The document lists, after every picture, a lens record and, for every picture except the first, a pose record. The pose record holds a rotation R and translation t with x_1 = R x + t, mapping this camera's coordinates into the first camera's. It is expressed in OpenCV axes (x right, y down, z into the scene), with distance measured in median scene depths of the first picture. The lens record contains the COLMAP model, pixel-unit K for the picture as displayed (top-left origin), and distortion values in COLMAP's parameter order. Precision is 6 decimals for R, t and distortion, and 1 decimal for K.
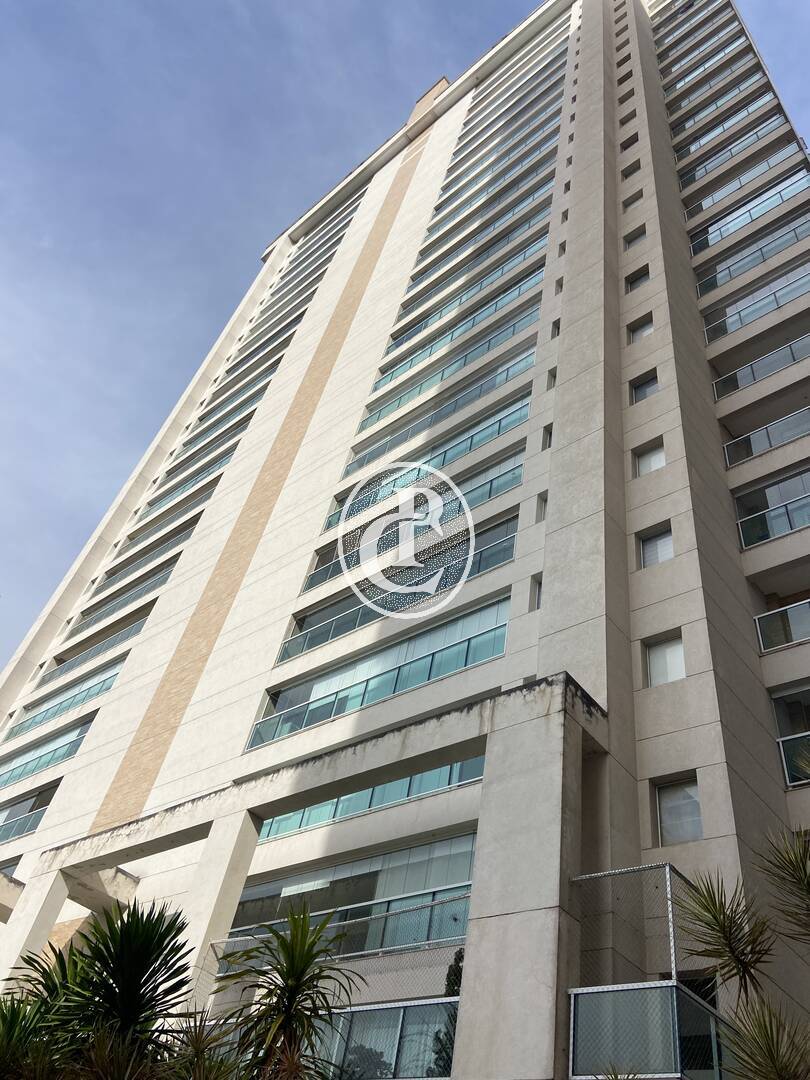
lens RADIAL K [[810.8, 0, 405.0], [0, 810.8, 540.0], [0, 0, 1]] dist [0.132015, -0.153457]
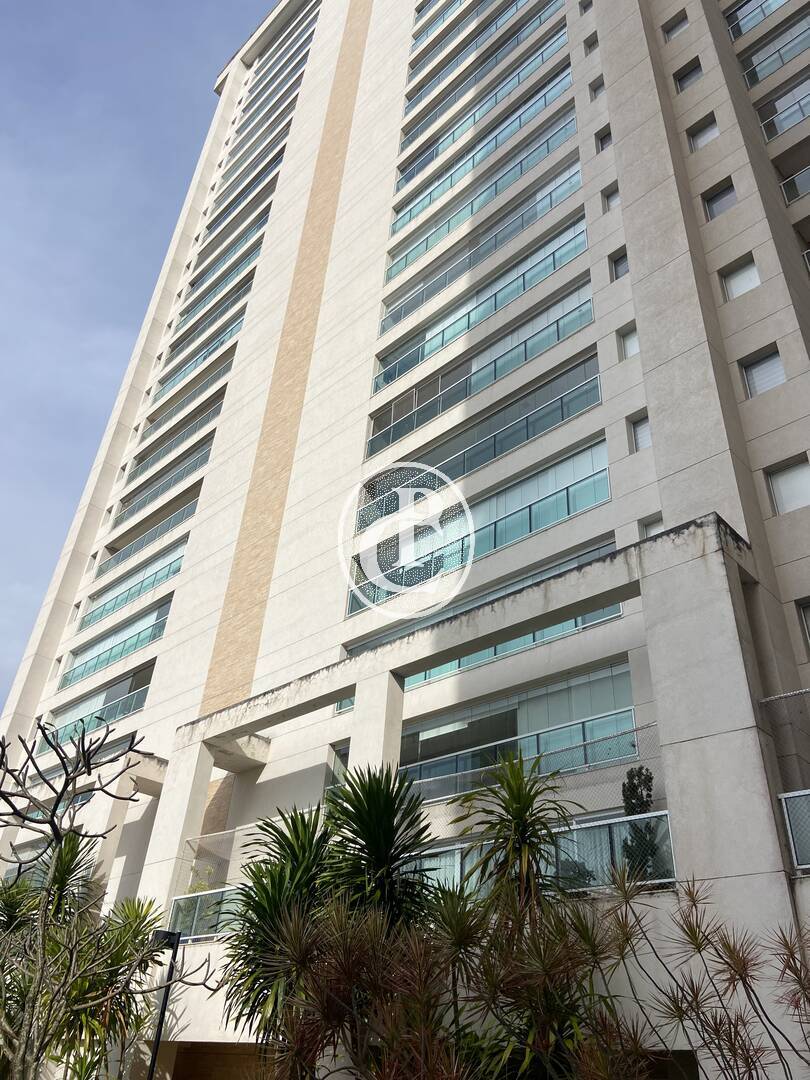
lens RADIAL K [[810.8, 0, 405.0], [0, 810.8, 540.0], [0, 0, 1]] dist [0.132015, -0.153457]
pose [[0.992368, -0.123294, 0.002113, -0.112013], [0.120646, 0.974315, 0.190144, -0.027623], [-0.025502, -0.188438, 0.981754, -0.006231]]
